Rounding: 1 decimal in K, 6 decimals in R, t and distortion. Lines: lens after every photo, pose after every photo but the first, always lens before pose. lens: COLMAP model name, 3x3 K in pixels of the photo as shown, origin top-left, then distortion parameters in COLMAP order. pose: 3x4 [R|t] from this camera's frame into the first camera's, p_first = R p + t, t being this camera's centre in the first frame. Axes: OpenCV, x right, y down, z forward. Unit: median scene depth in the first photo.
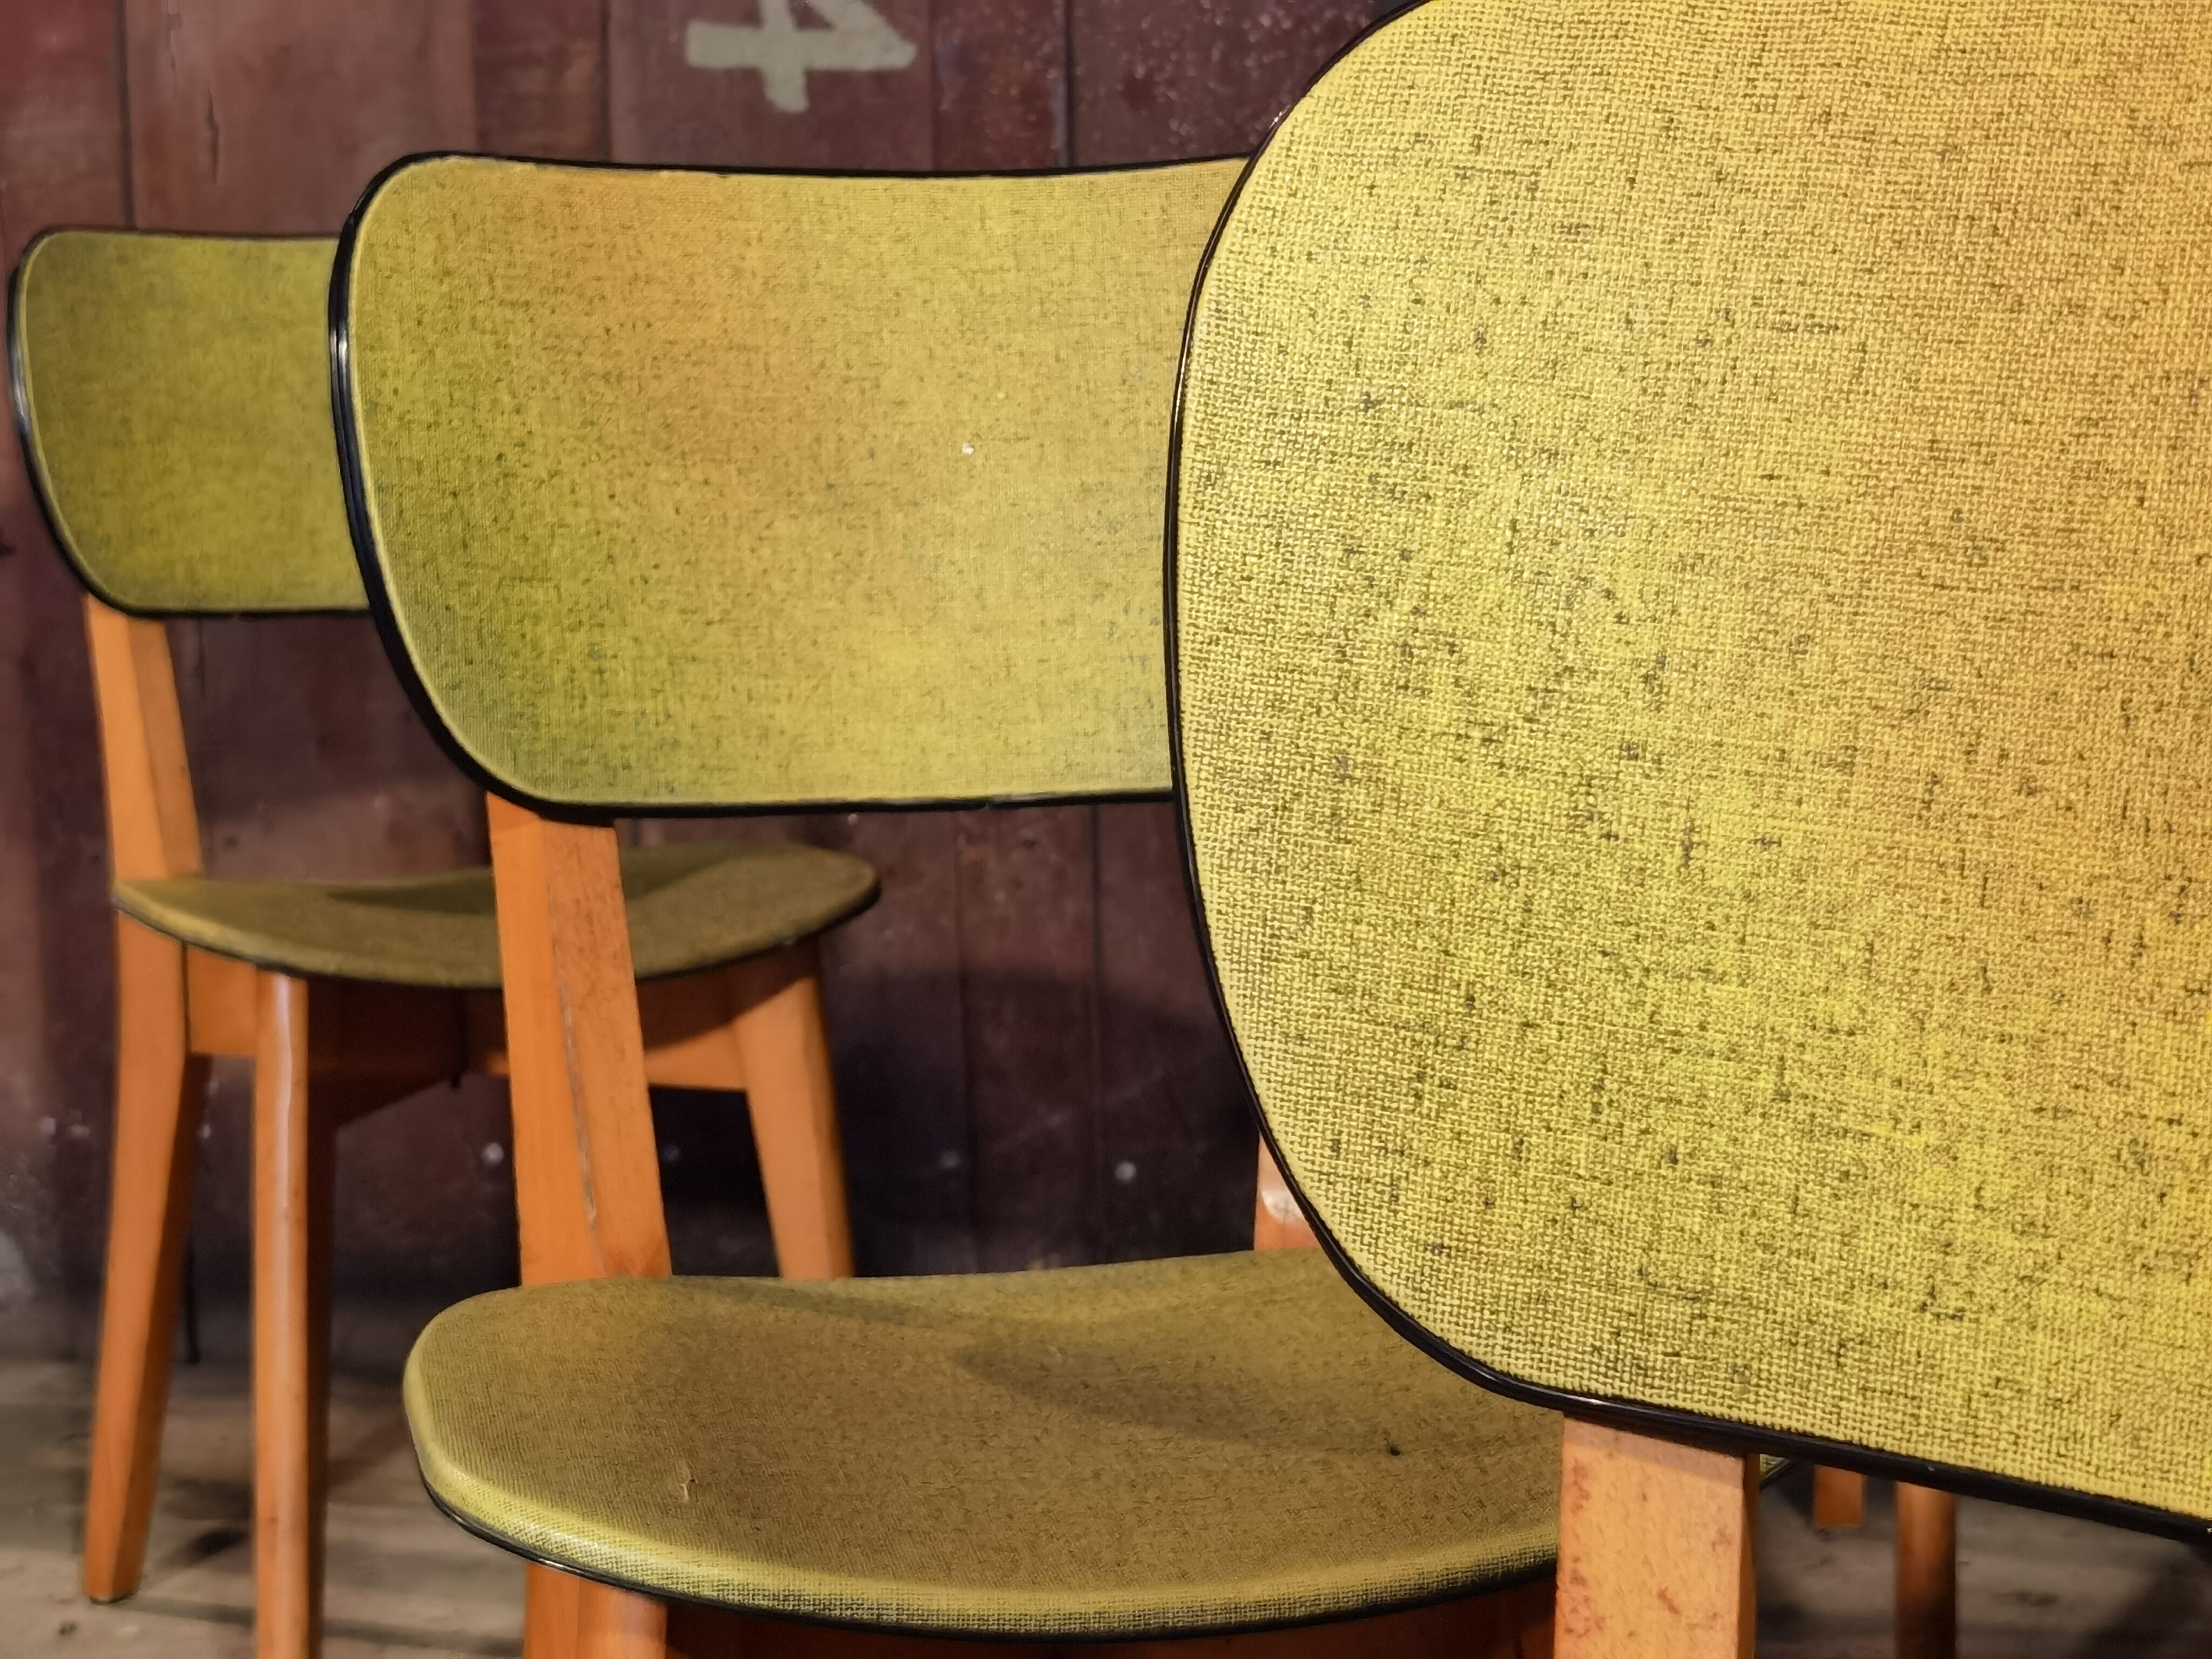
lens RADIAL K [[4227.9, 0, 1106.0], [0, 4227.9, 829.5], [0, 0, 1]] dist [0.540997, -4.377939]
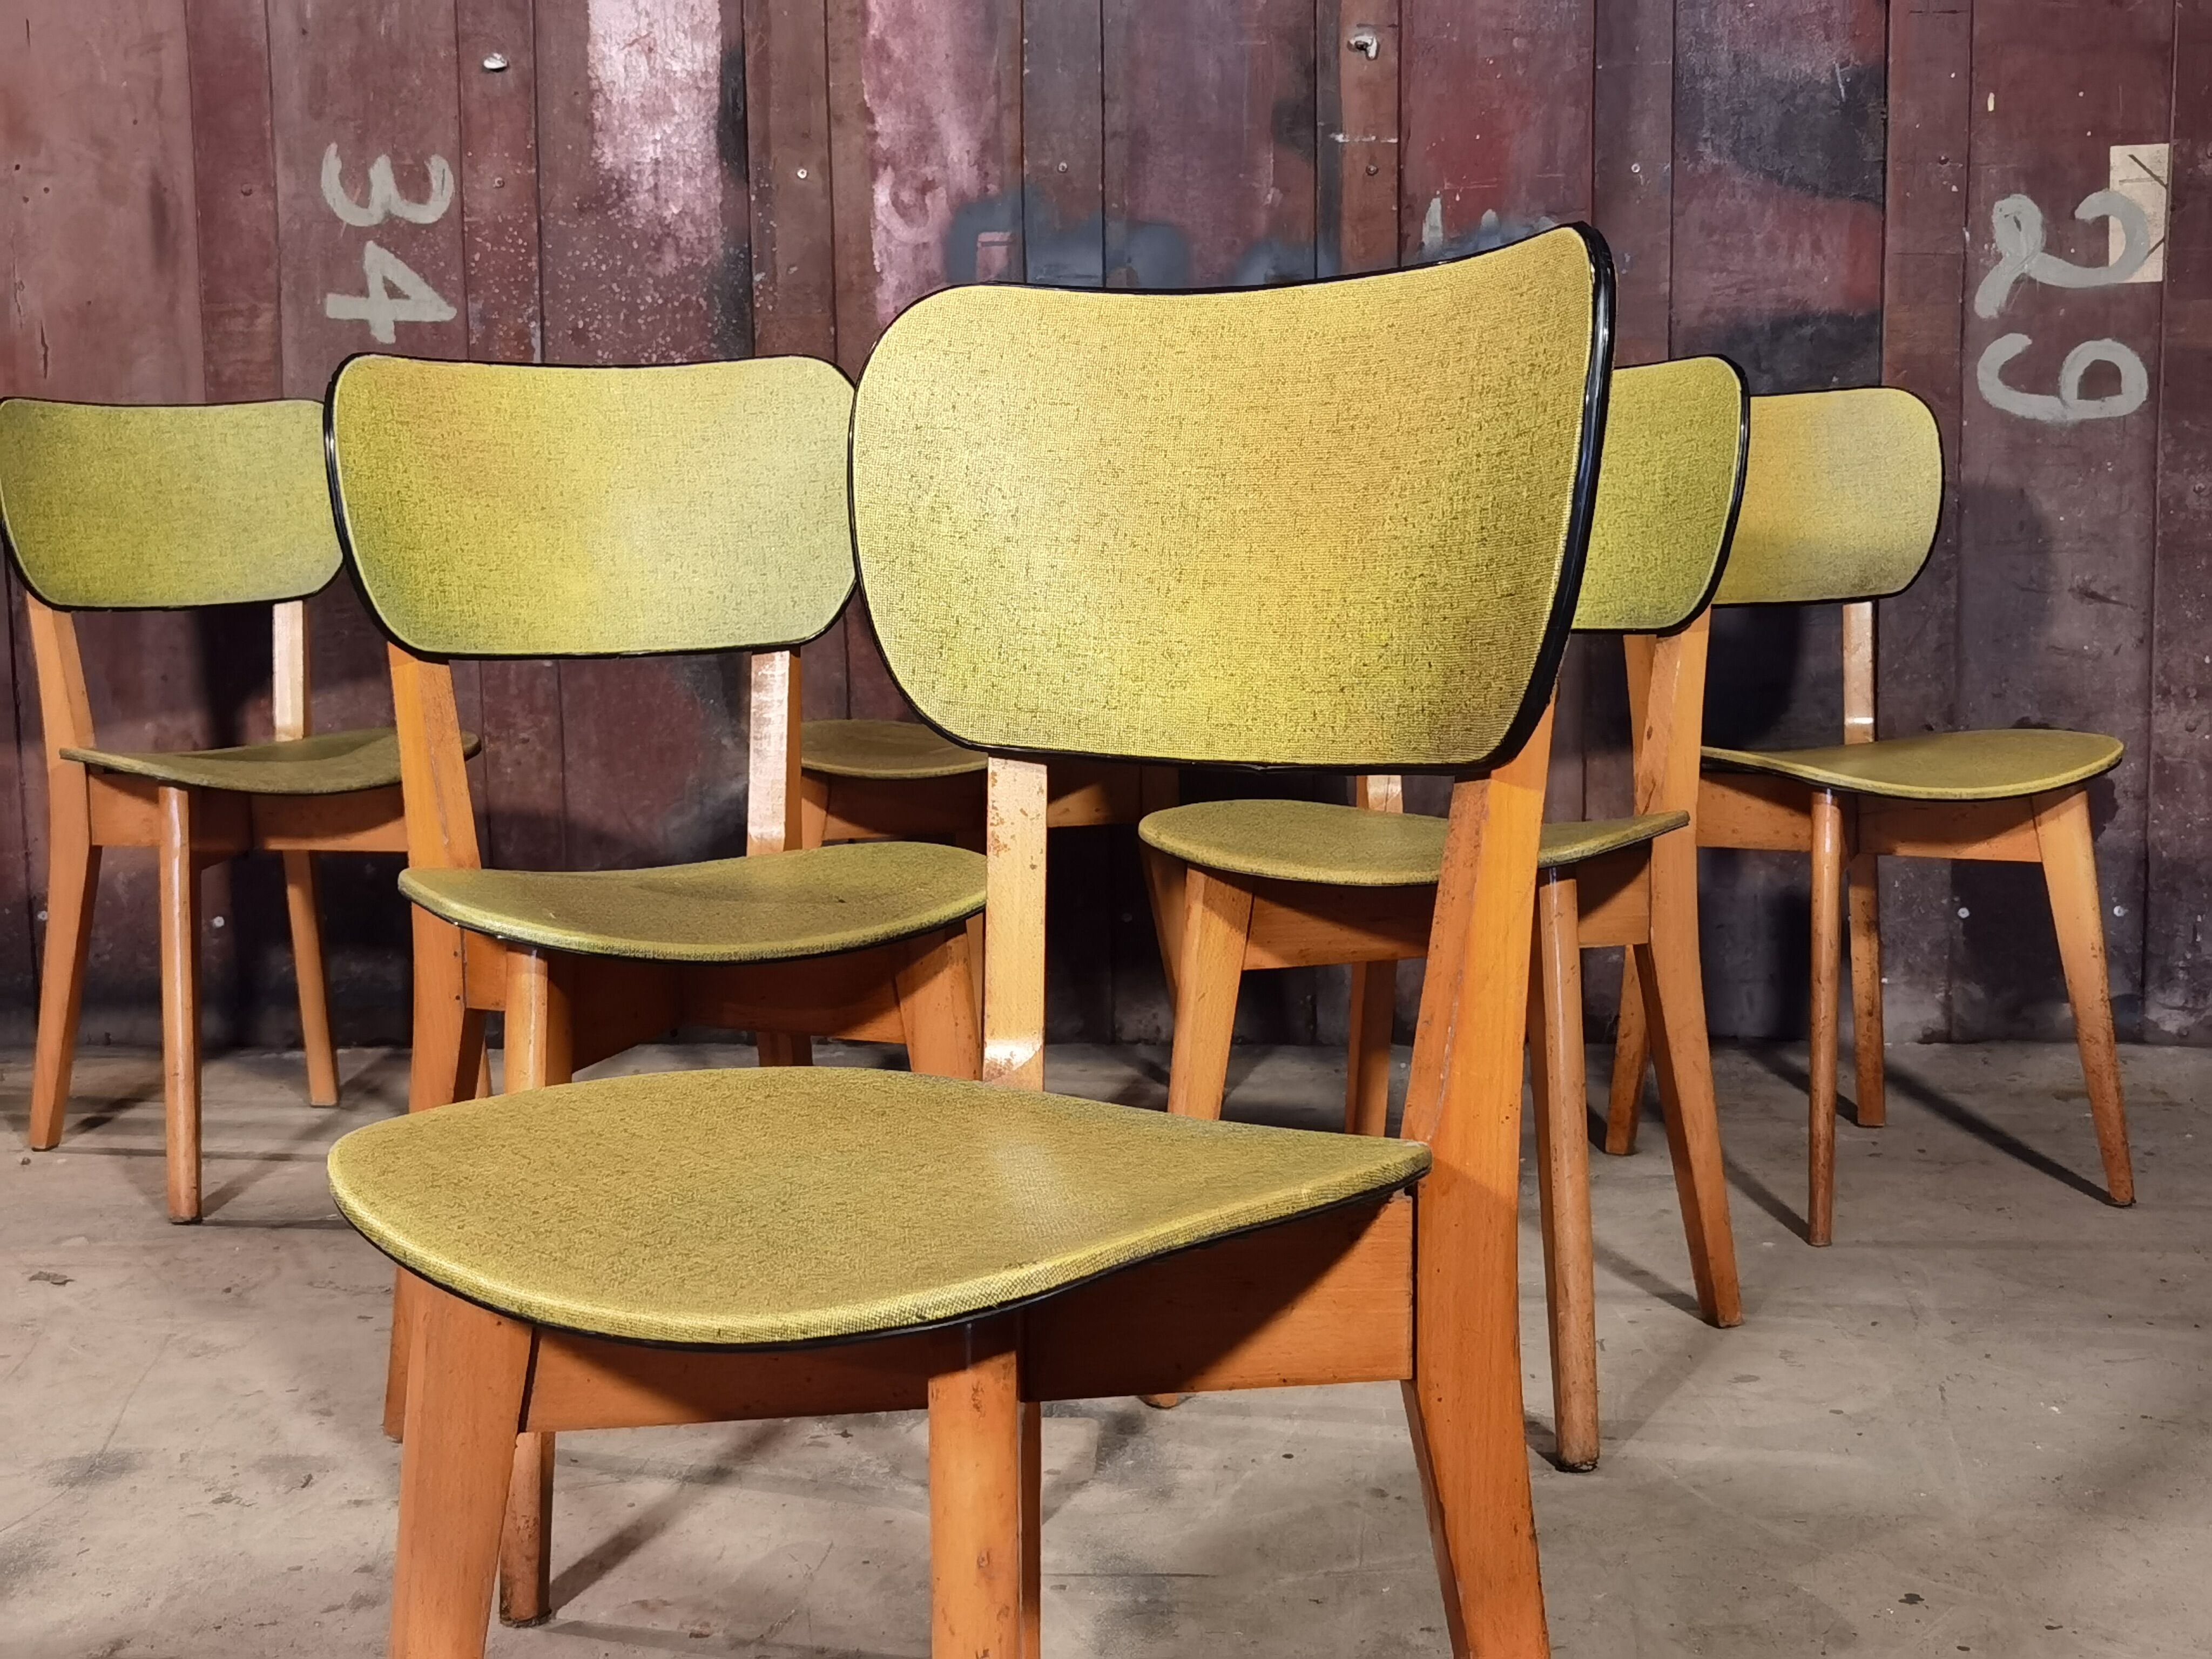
lens RADIAL K [[2774.7, 0, 1106.0], [0, 2774.7, 829.5], [0, 0, 1]] dist [-0.044478, 0.039546]
pose [[0.969025, -0.021000, 0.246069, -0.141154], [0.020676, 0.999779, 0.003900, 0.085130], [-0.246096, 0.001309, 0.969245, -0.445225]]
